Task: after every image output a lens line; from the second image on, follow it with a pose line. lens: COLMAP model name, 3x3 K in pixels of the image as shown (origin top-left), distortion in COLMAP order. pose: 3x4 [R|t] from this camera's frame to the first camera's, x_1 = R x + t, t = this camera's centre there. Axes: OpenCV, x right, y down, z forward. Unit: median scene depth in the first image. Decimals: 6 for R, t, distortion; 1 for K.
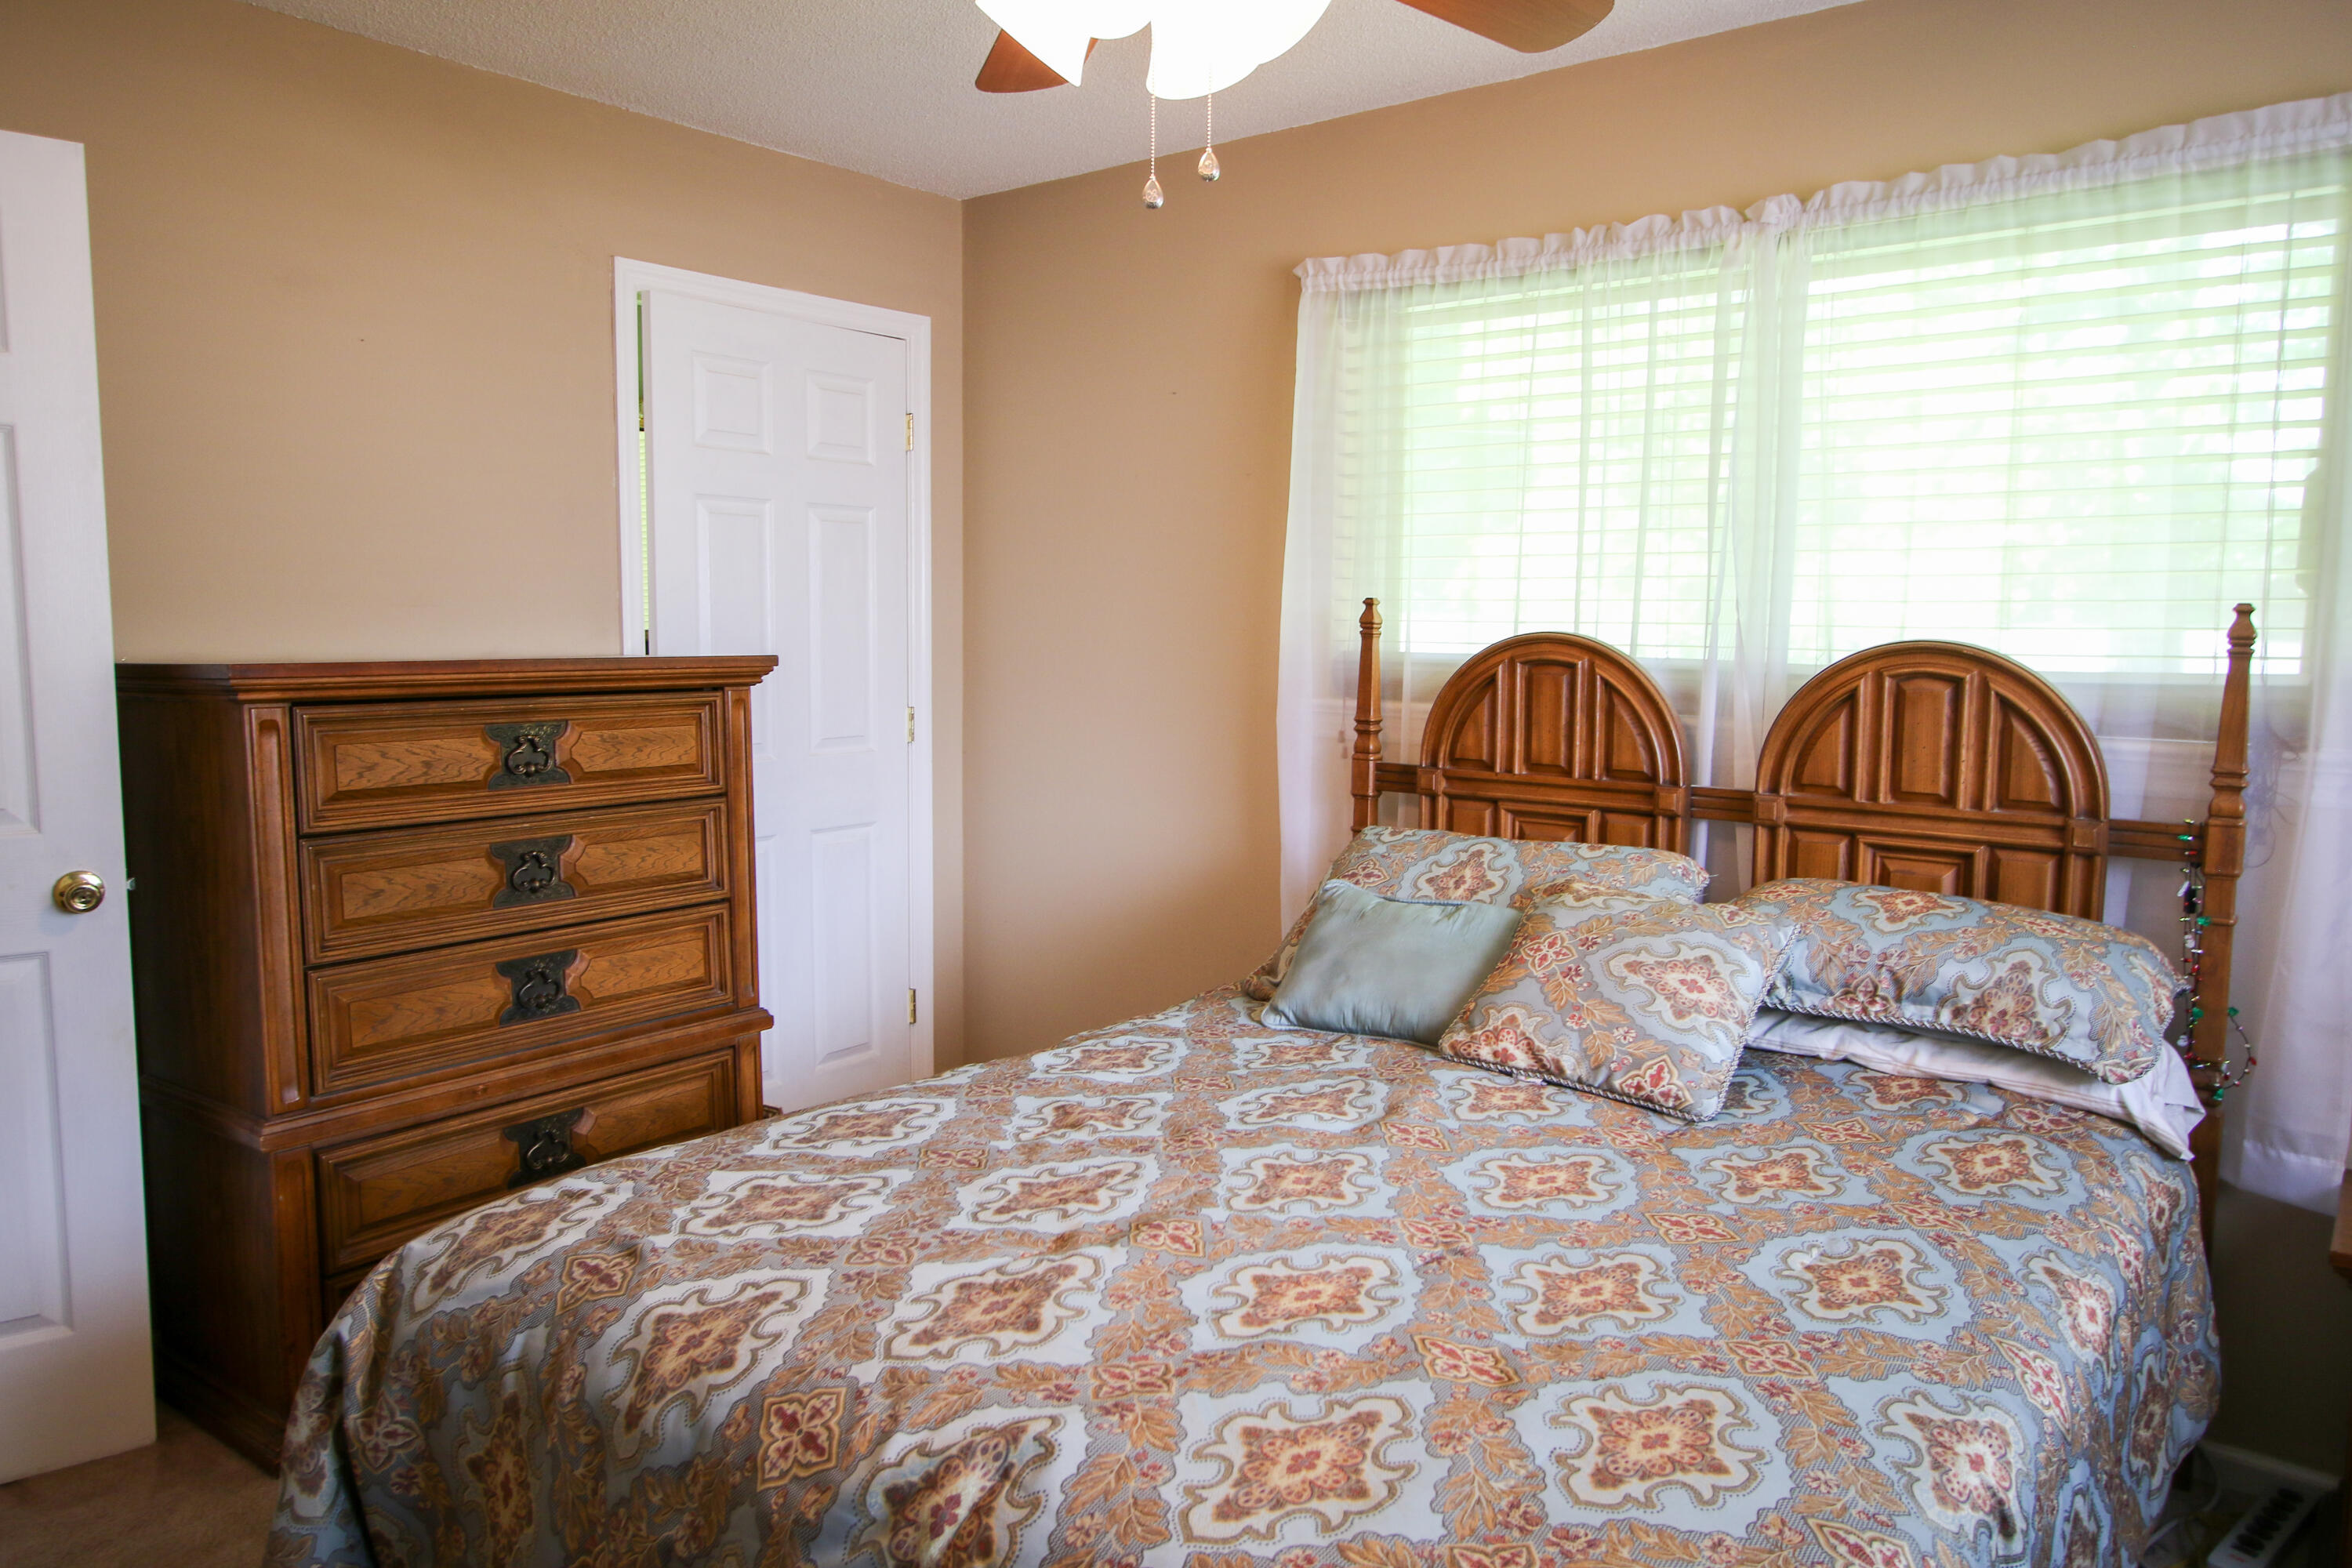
lens RADIAL K [[1610.3, 0, 1182.8], [0, 1610.3, 787.8], [0, 0, 1]] dist [-0.004004, 0.010377]
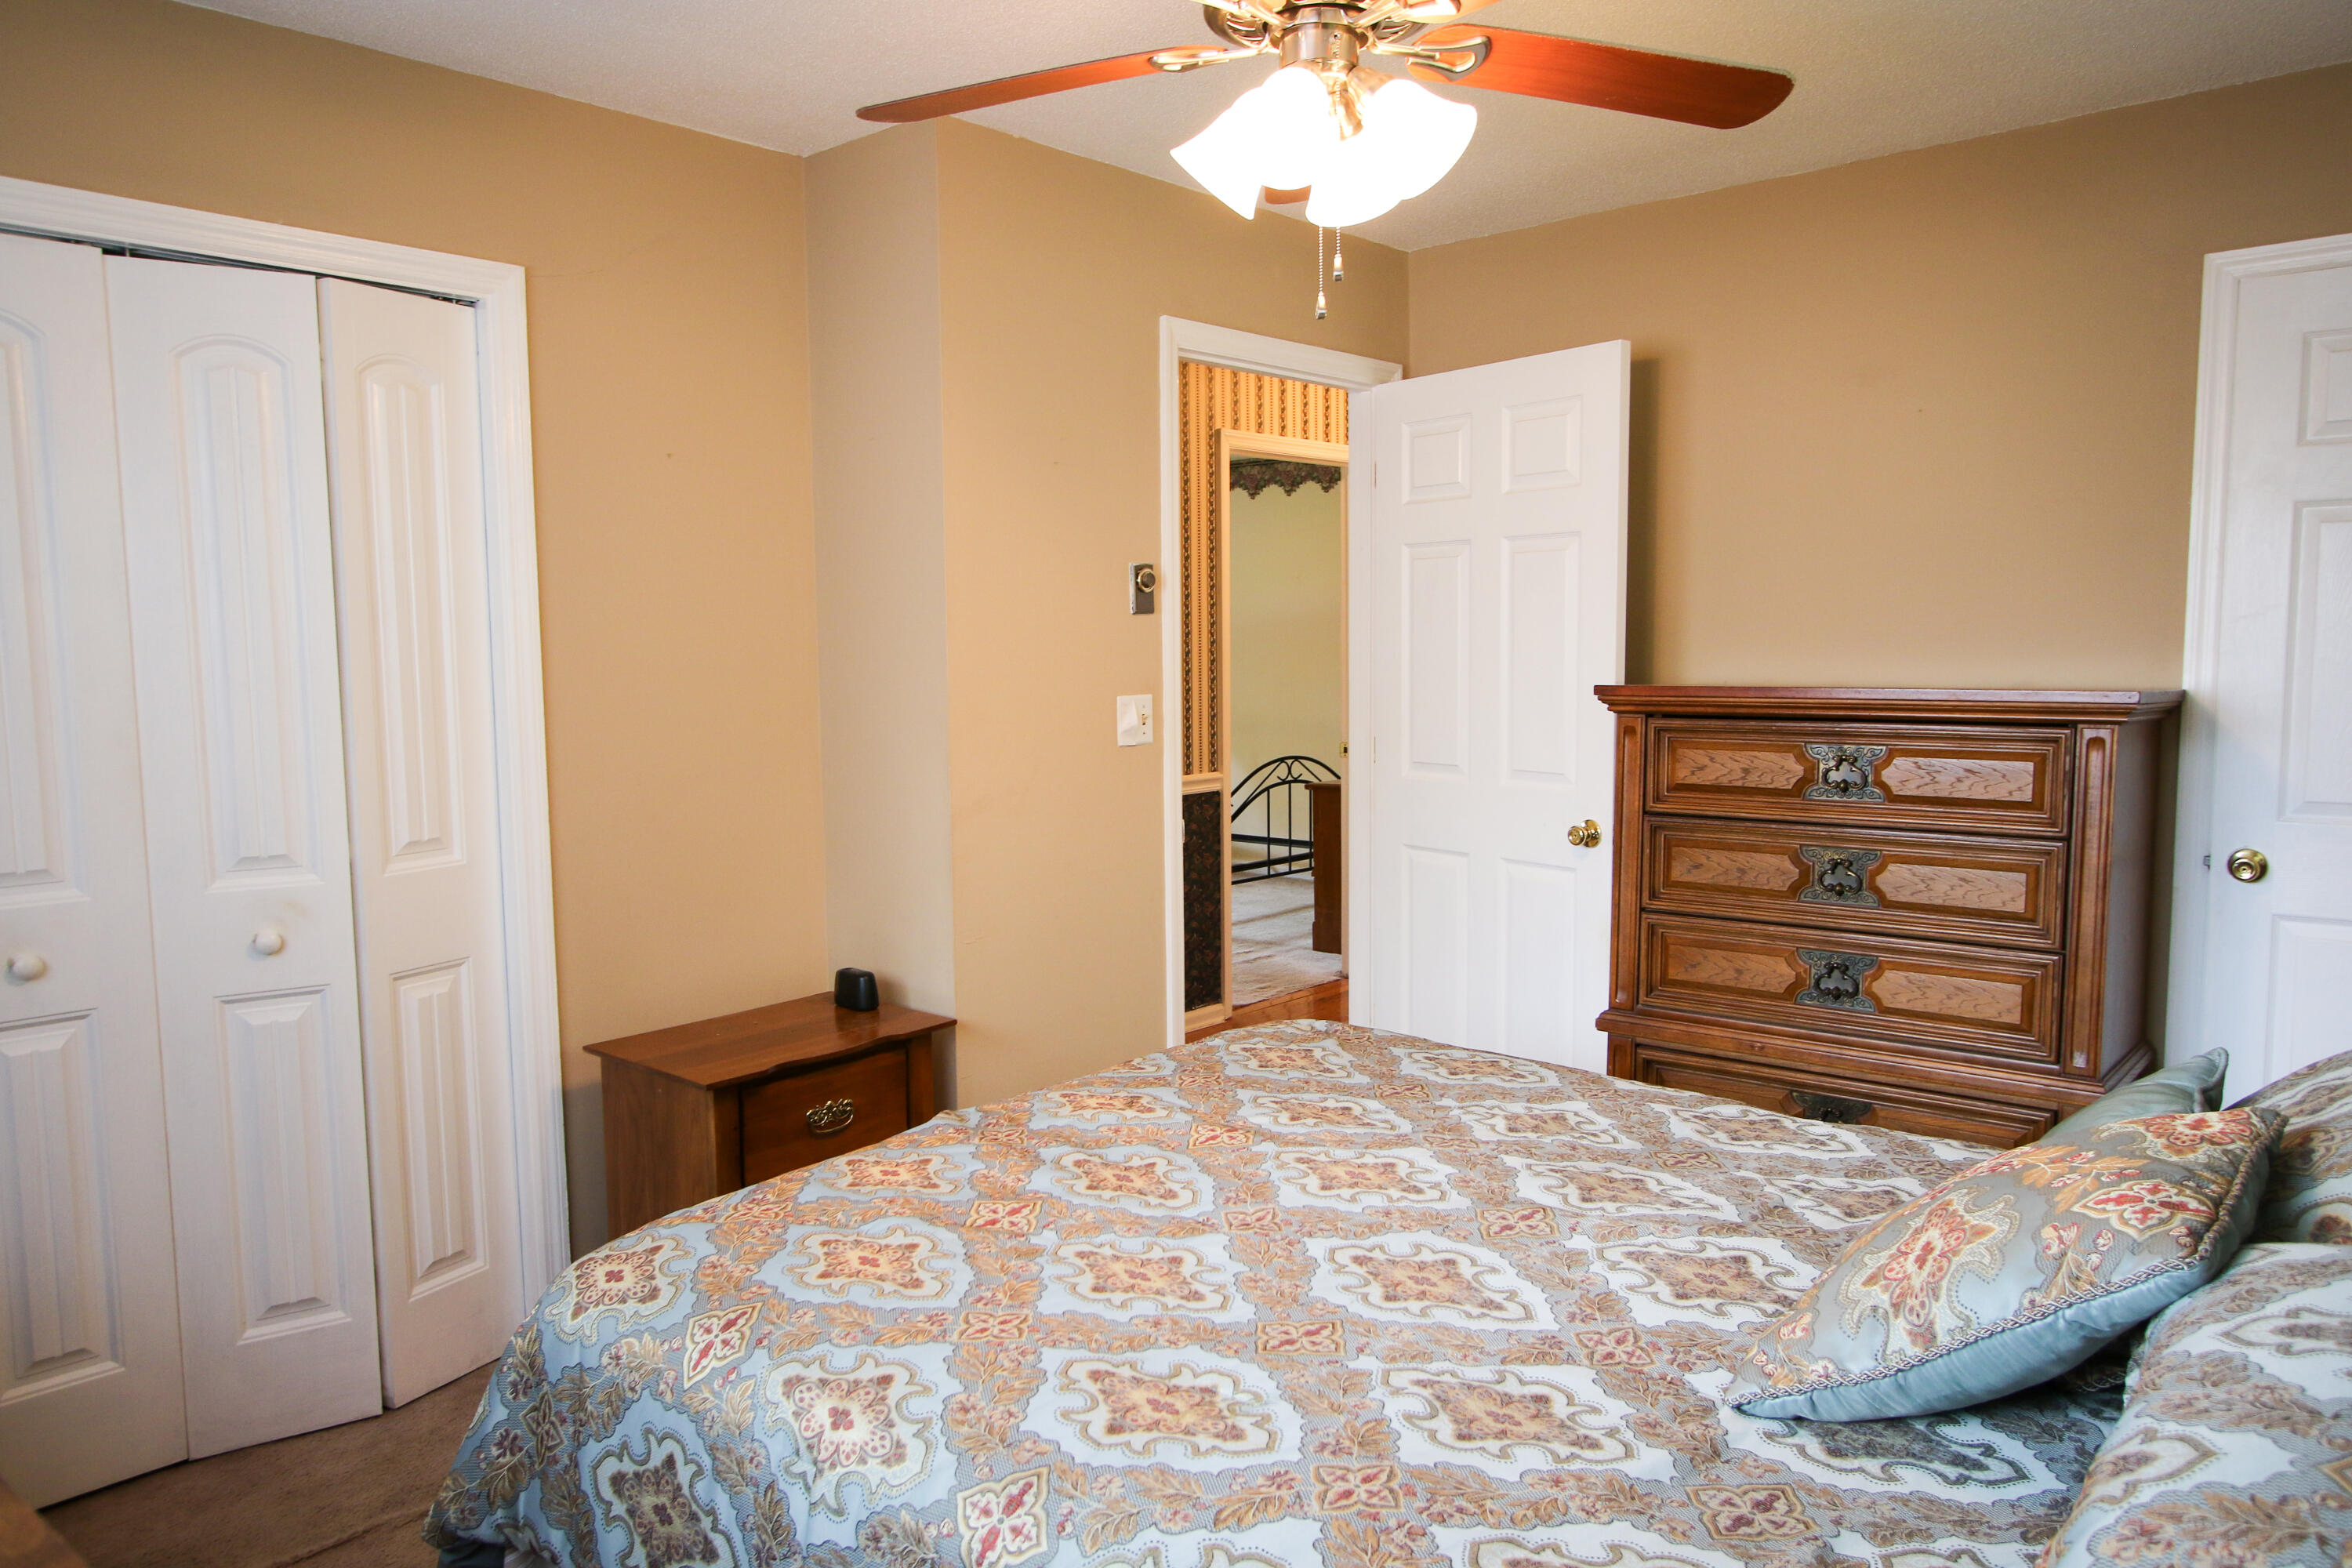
lens RADIAL K [[1610.3, 0, 1182.8], [0, 1610.3, 787.8], [0, 0, 1]] dist [-0.004004, 0.010377]
pose [[-0.046656, 0.080401, -0.995670, 0.820400], [-0.097673, 0.991612, 0.084650, -0.067163], [0.994124, 0.101200, -0.038411, 0.653246]]
